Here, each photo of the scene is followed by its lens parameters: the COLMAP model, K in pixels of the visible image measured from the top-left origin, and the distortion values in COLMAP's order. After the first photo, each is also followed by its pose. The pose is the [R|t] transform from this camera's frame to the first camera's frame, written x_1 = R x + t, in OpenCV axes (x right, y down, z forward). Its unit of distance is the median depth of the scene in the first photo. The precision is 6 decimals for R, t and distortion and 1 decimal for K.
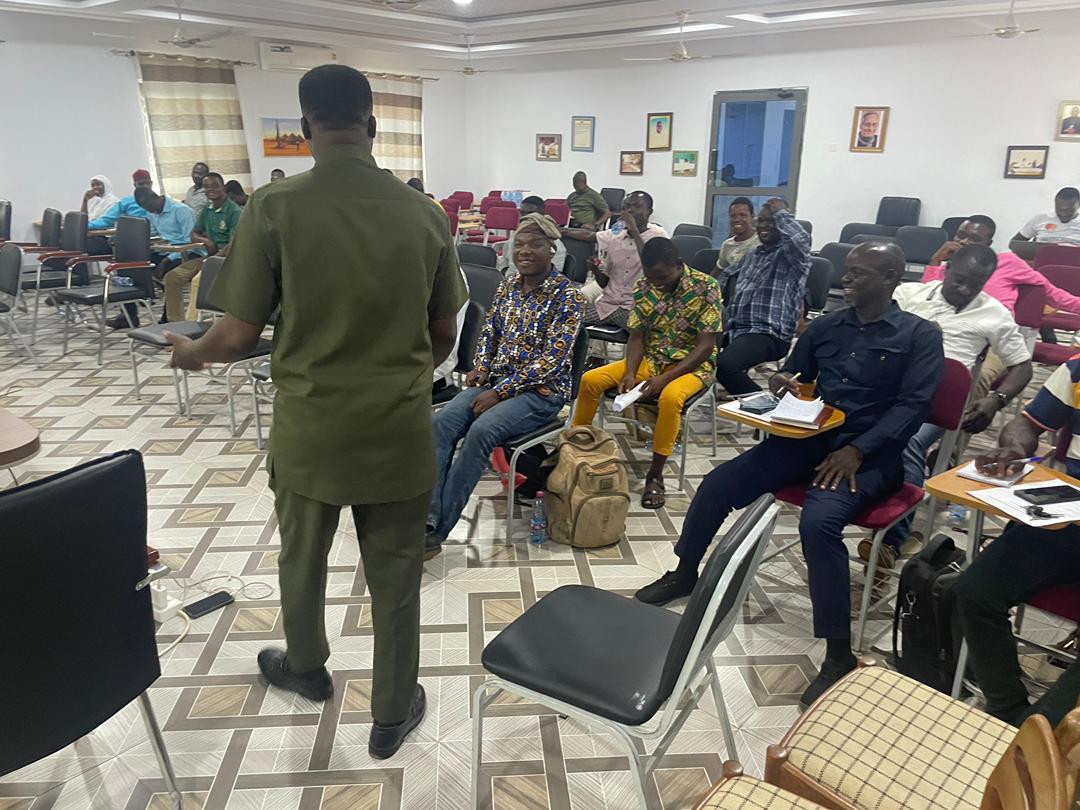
lens RADIAL K [[825.1, 0, 542.0], [0, 825.1, 427.0], [0, 0, 1]] dist [0.002265, -0.060868]
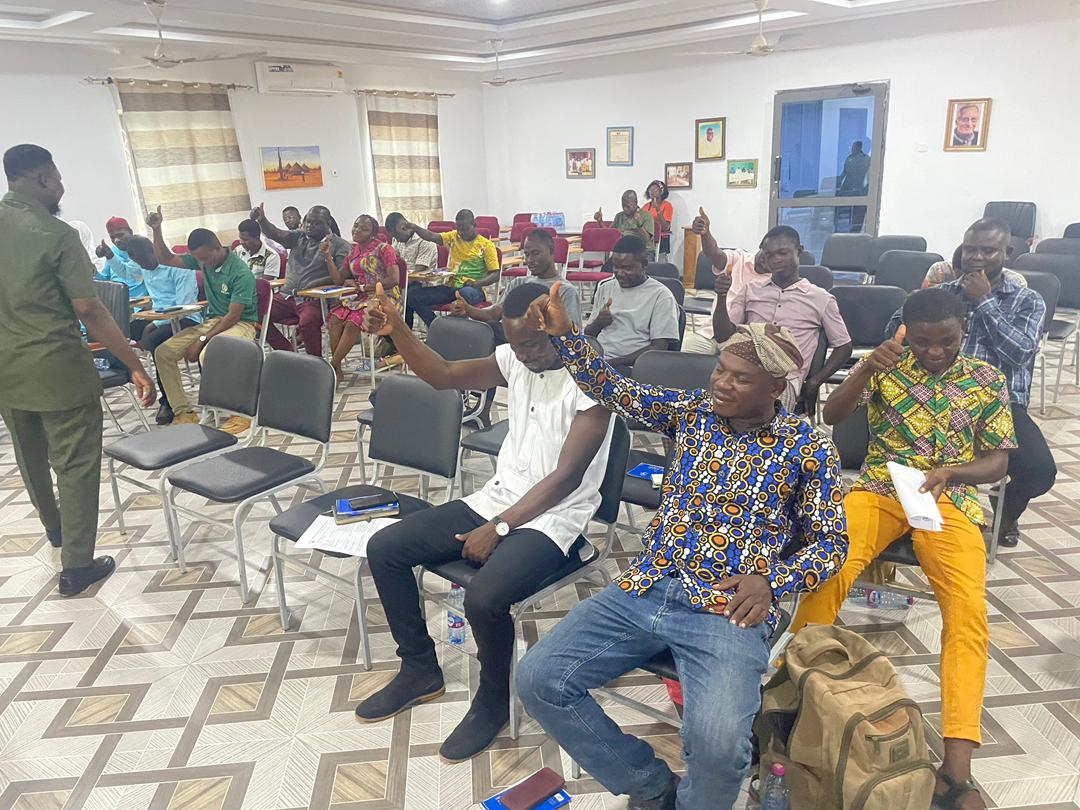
lens RADIAL K [[839.6, 0, 540.0], [0, 839.6, 405.0], [0, 0, 1]] dist [0.004642, -0.067394]
pose [[0.998761, -0.048268, -0.012088, -0.047954], [0.047691, 0.997884, -0.044200, -0.049316], [0.014196, 0.043568, 0.998950, 0.126940]]
